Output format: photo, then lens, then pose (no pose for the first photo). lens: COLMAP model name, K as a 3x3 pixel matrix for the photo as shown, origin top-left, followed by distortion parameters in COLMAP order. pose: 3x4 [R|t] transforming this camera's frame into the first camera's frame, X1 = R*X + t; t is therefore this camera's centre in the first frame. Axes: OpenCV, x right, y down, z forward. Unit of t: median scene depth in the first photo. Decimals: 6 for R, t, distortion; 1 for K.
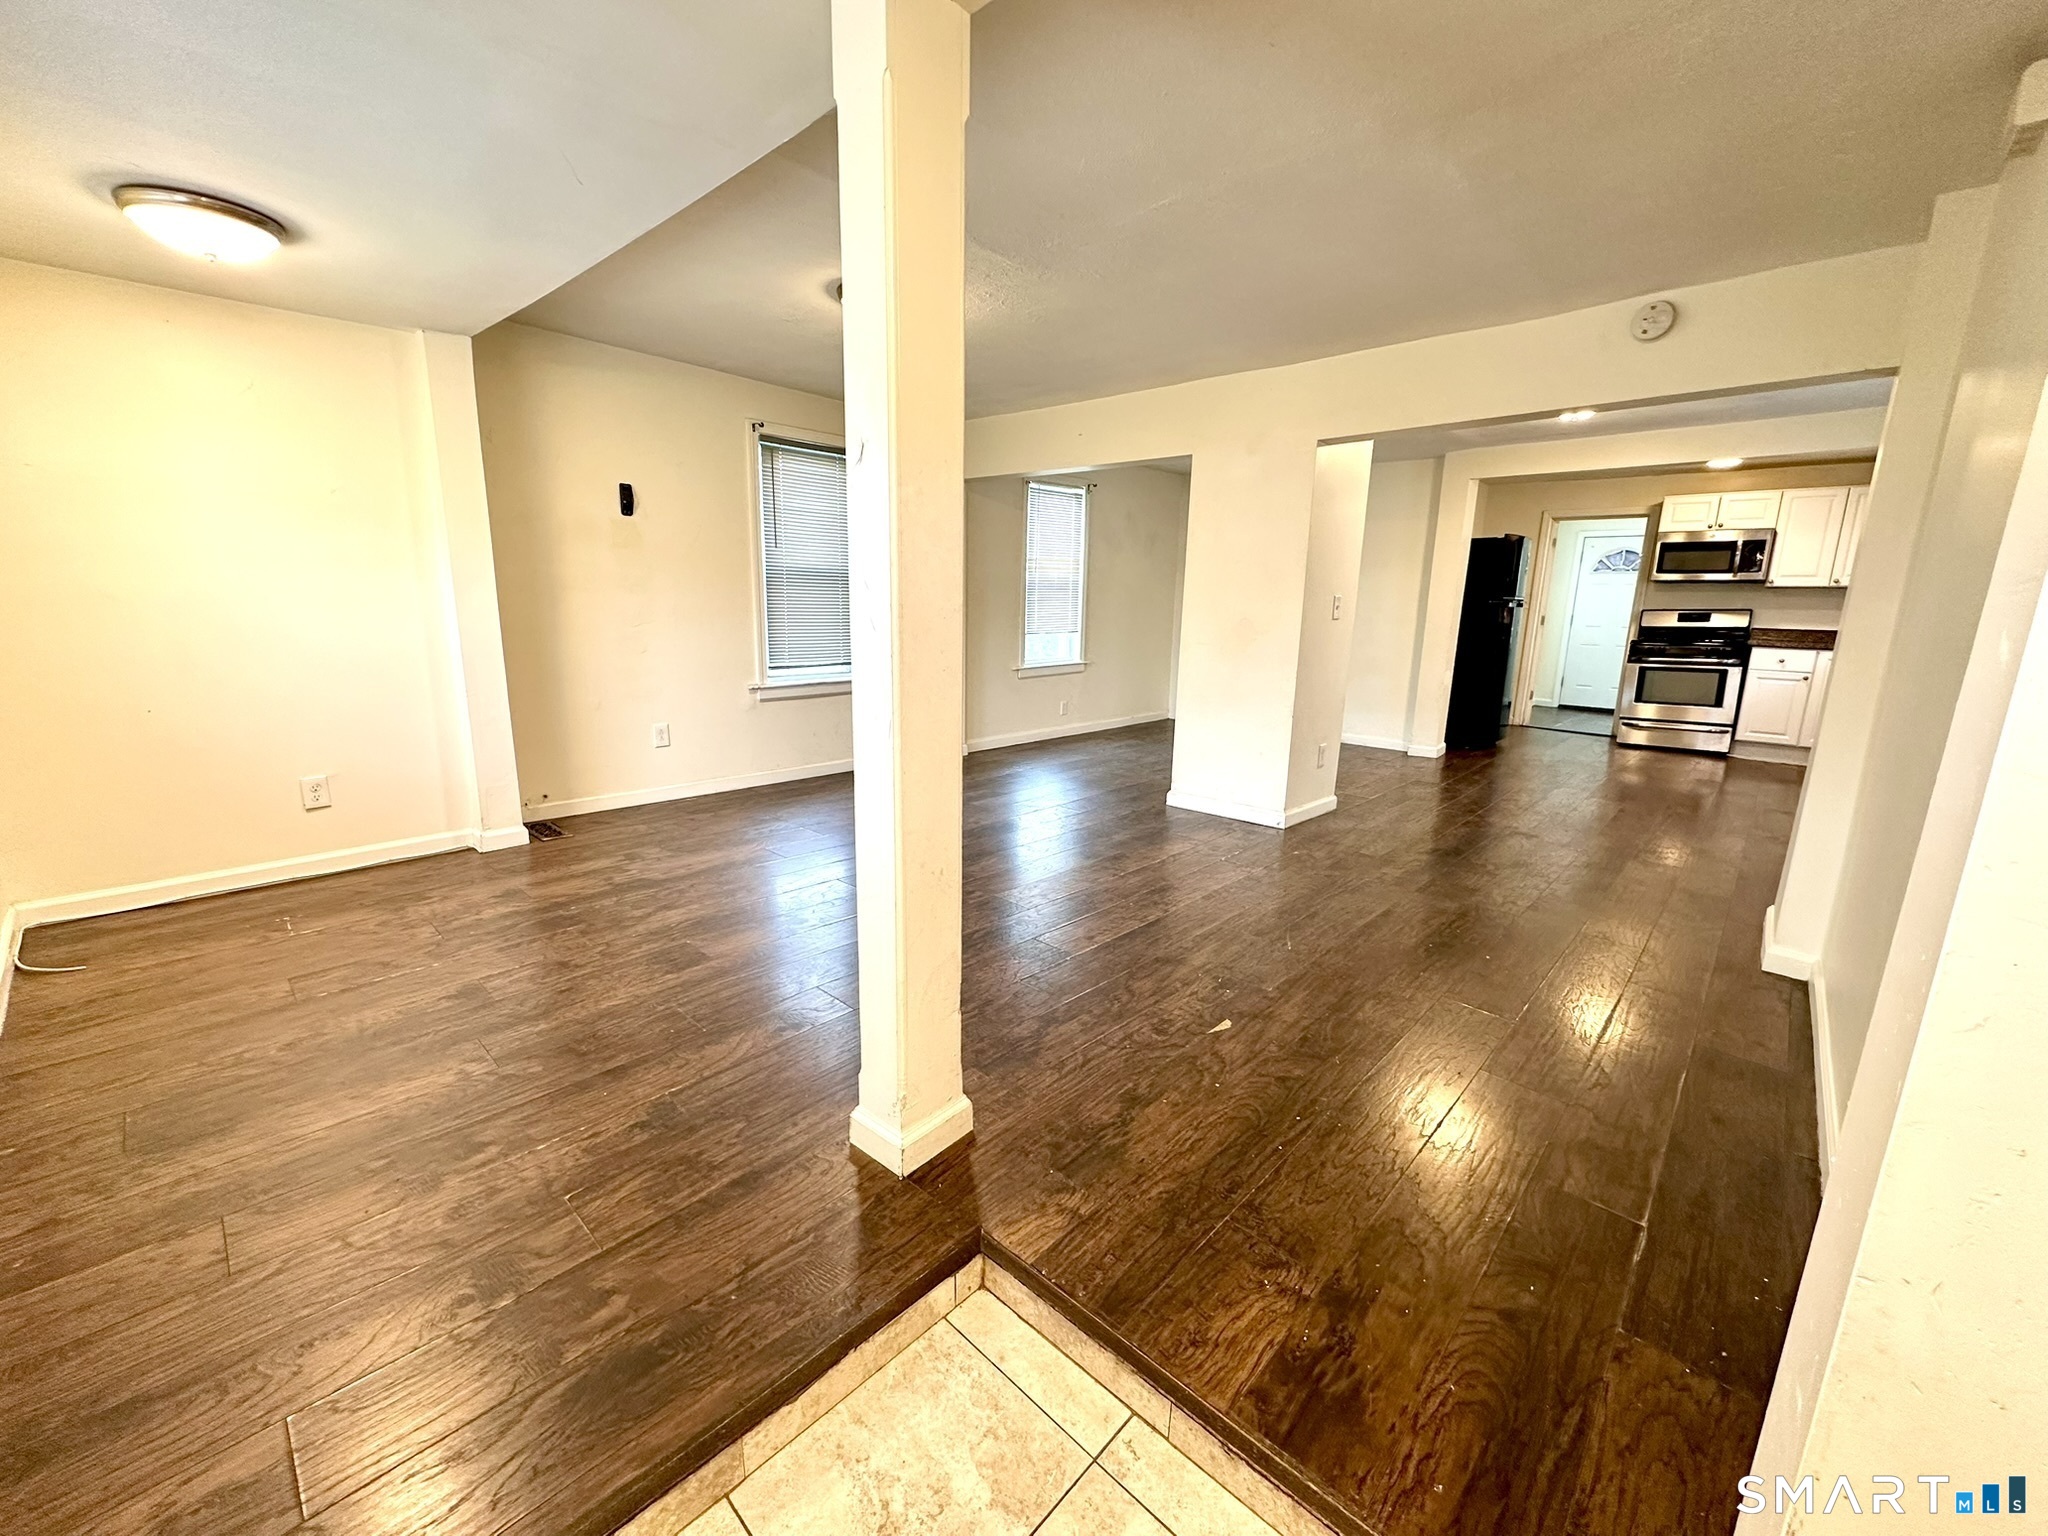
lens RADIAL K [[818.8, 0, 1015.4], [0, 818.8, 759.0], [0, 0, 1]] dist [-0.000368, -0.000825]
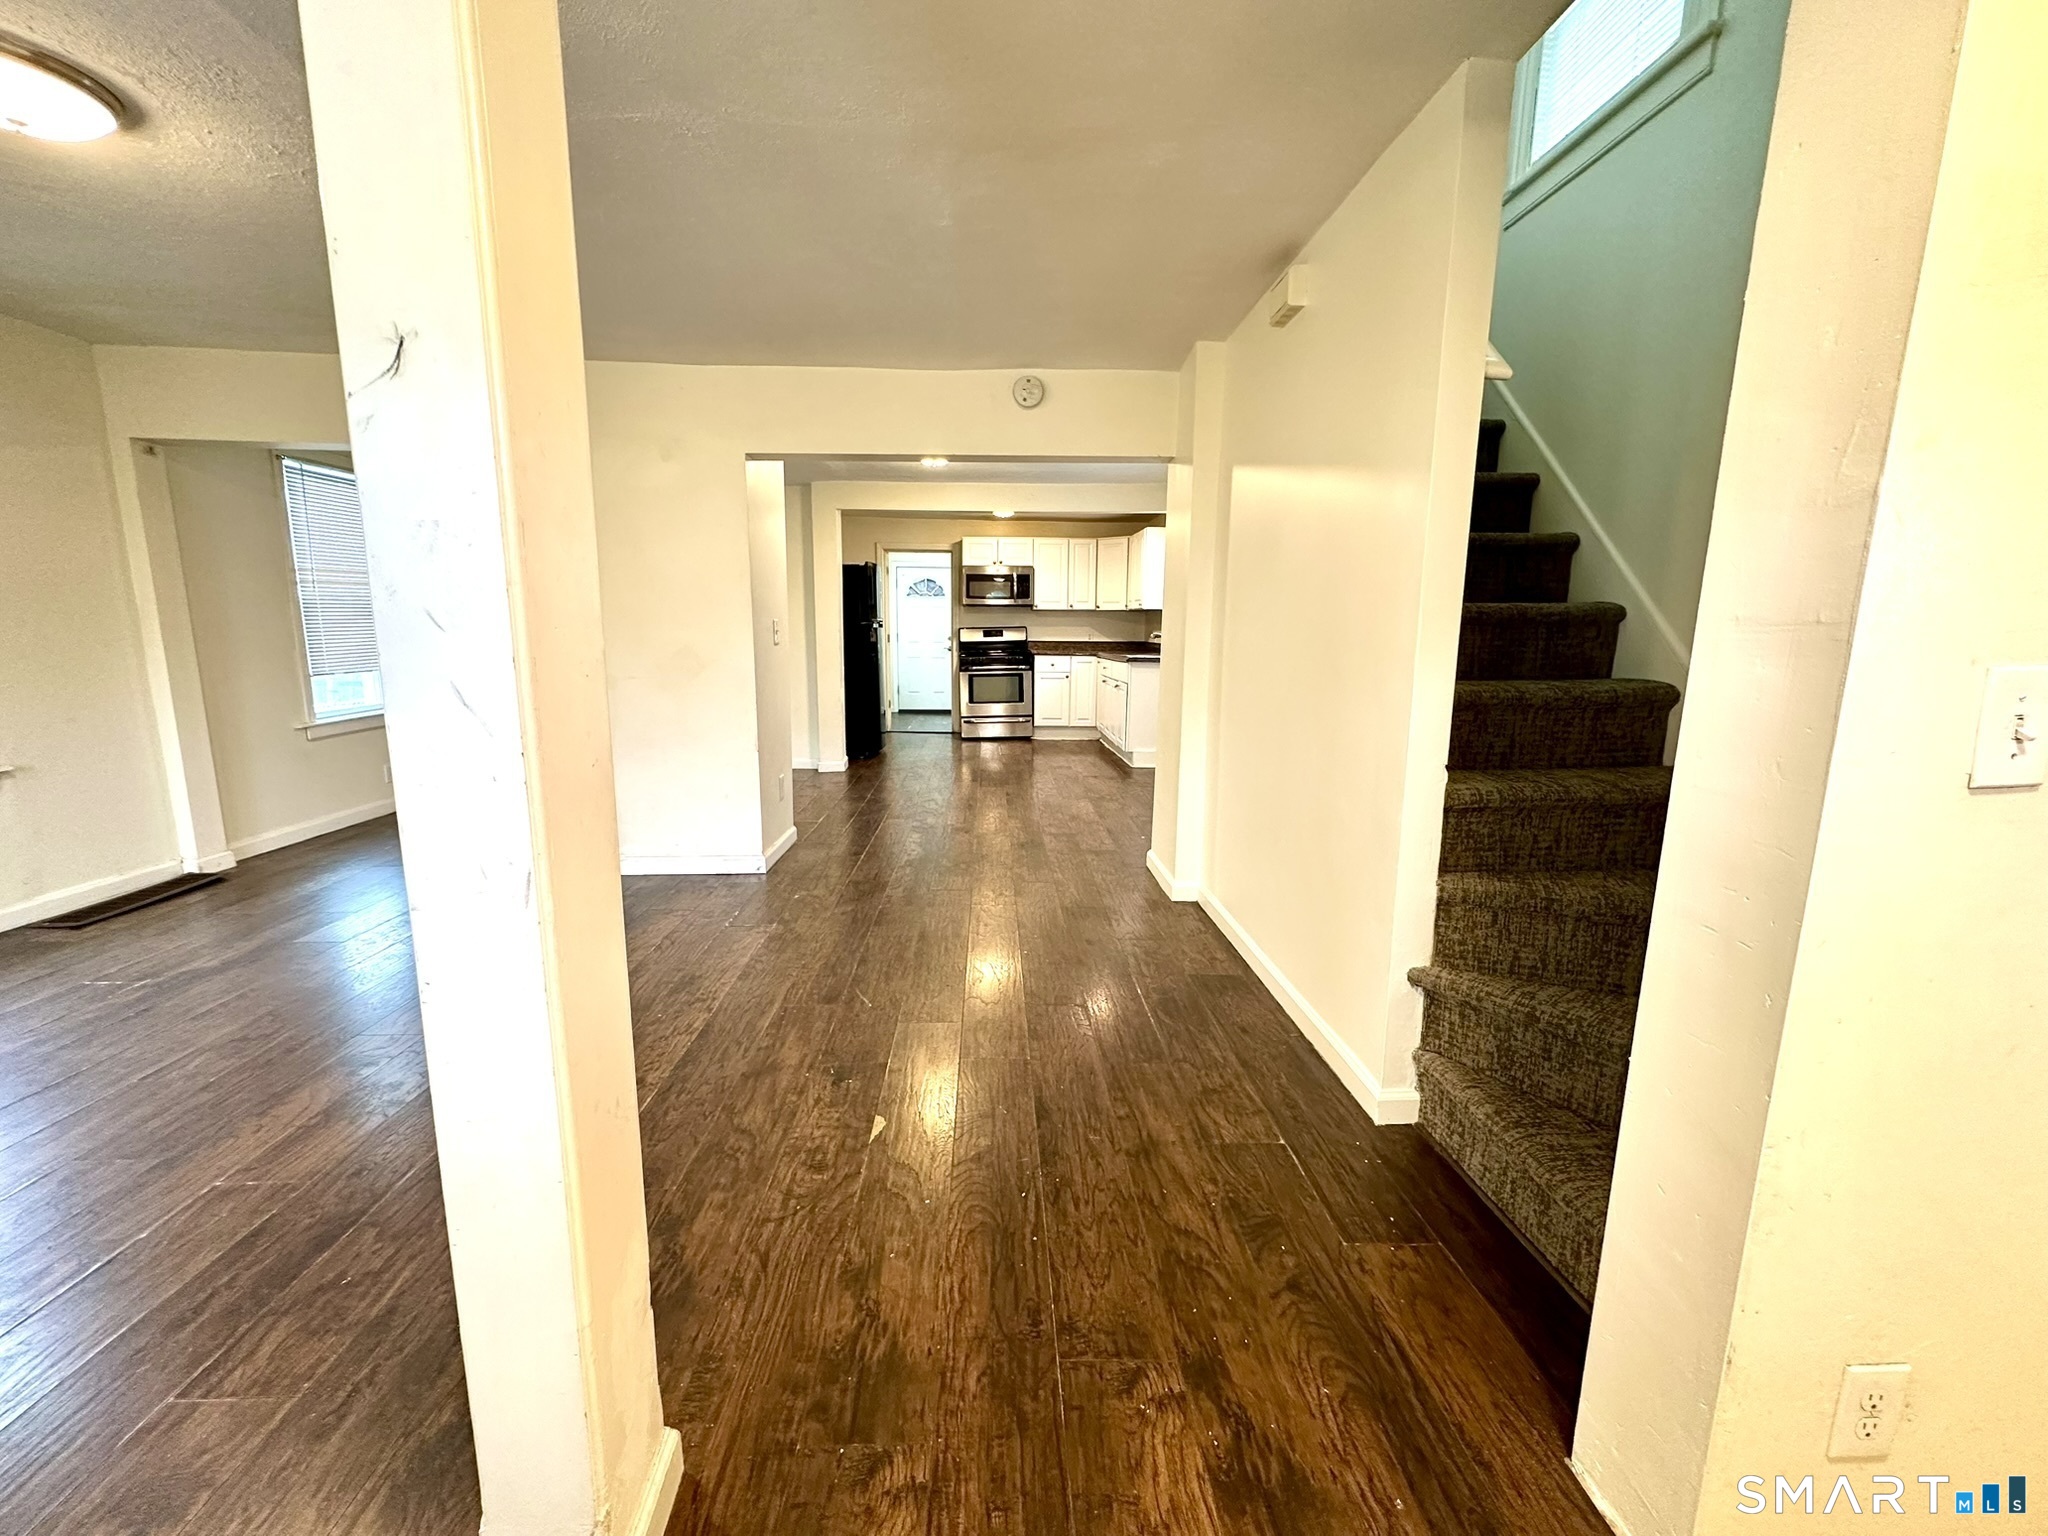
lens RADIAL K [[818.8, 0, 1018.3], [0, 818.8, 763.2], [0, 0, 1]] dist [-0.000368, -0.000825]
pose [[0.697287, -0.131017, 0.704717, -0.150763], [0.143806, 0.988734, 0.041530, -0.048428], [-0.702219, 0.072384, 0.708272, 0.200109]]
